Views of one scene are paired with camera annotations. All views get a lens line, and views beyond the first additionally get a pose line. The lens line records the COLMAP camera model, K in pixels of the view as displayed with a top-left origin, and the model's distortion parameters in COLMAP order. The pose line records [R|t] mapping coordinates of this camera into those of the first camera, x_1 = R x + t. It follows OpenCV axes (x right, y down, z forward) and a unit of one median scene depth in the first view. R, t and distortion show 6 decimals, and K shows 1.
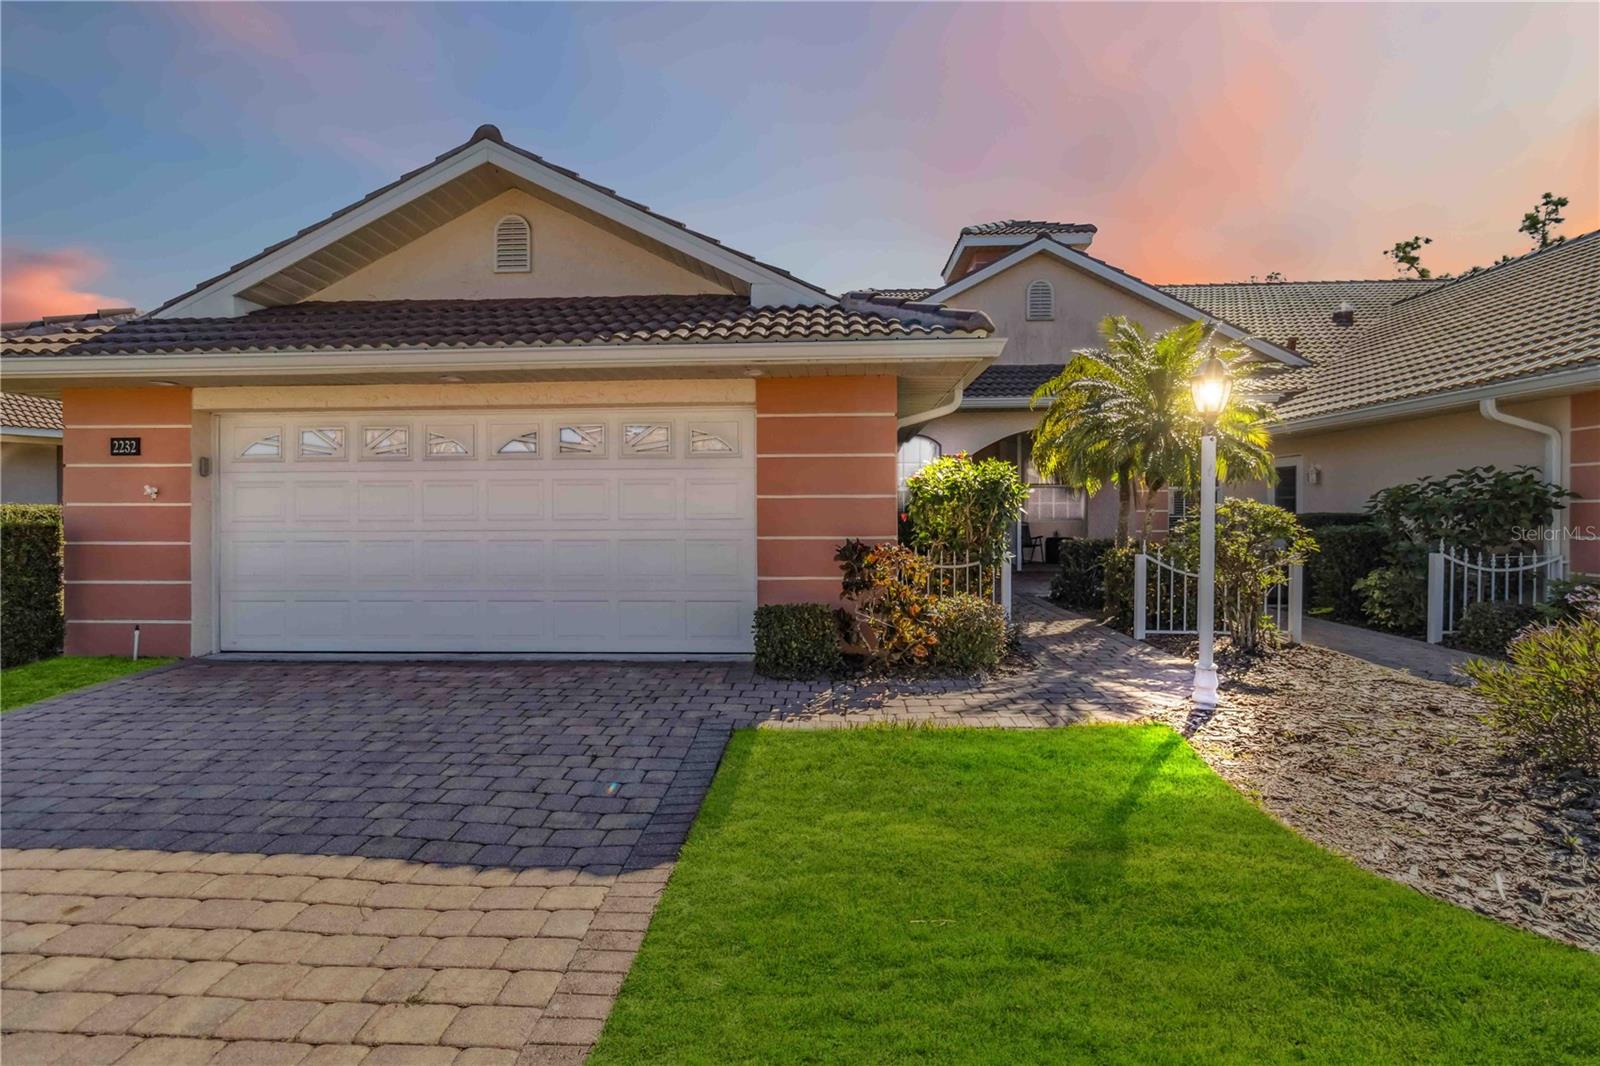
lens RADIAL K [[749.4, 0, 802.3], [0, 749.4, 517.7], [0, 0, 1]] dist [0.001105, 0.000052]
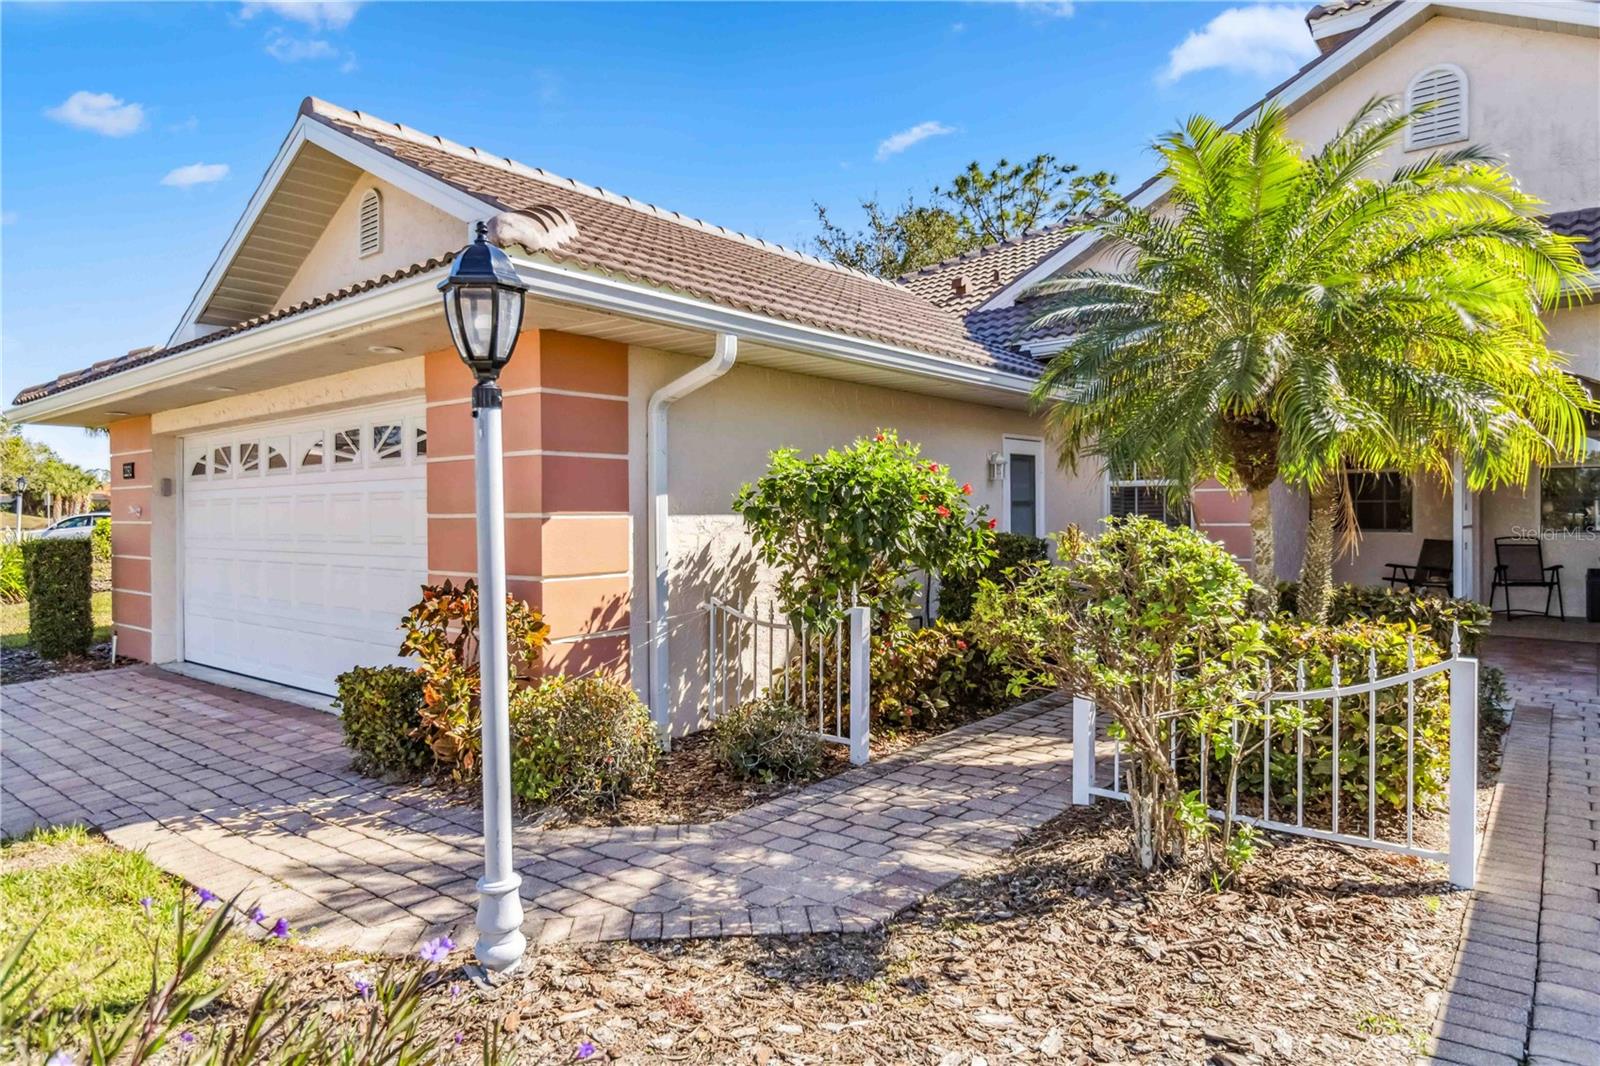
lens RADIAL K [[961.3, 0, 803.0], [0, 961.3, 525.4], [0, 0, 1]] dist [-0.007498, -0.000777]
pose [[0.804340, 0.005487, -0.594144, 0.679286], [0.003232, 0.999902, 0.013609, -0.026862], [0.594161, -0.012866, 0.804243, 0.401672]]
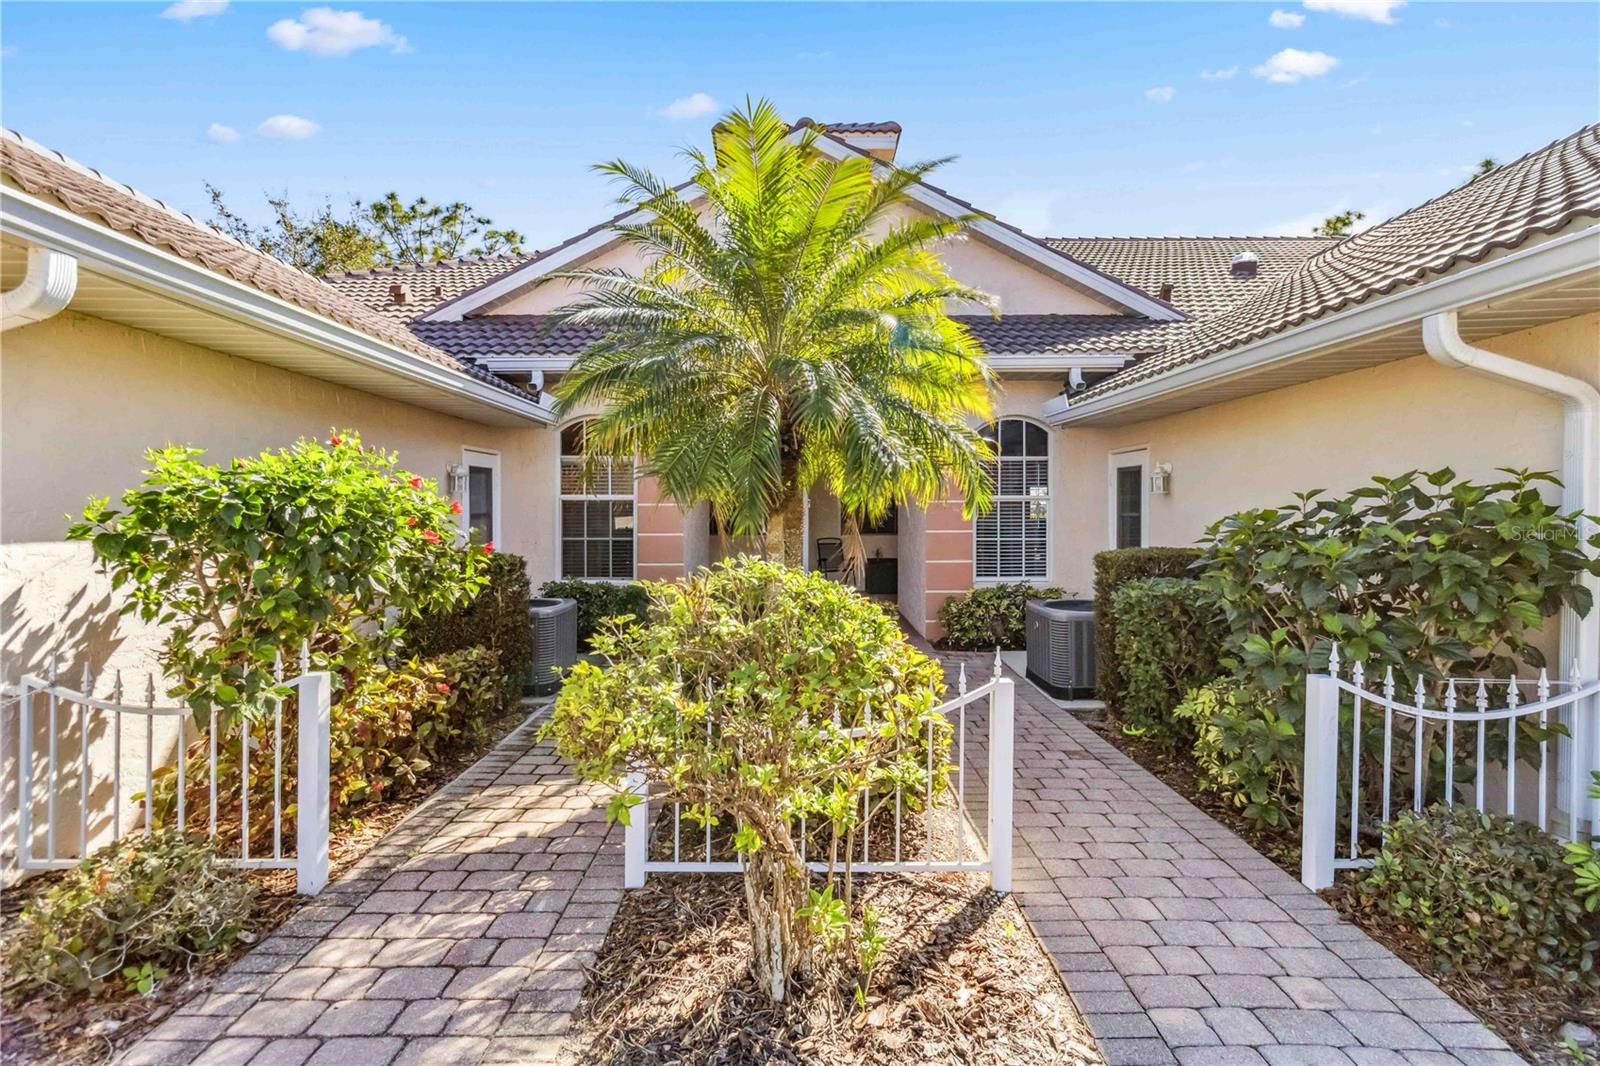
lens RADIAL K [[749.4, 0, 804.3], [0, 749.4, 517.9], [0, 0, 1]] dist [0.001105, 0.000052]
pose [[0.998546, 0.001993, 0.053872, 0.526800], [-0.002355, 0.999975, 0.006663, -0.043241], [-0.053857, -0.006781, 0.998526, 0.589604]]
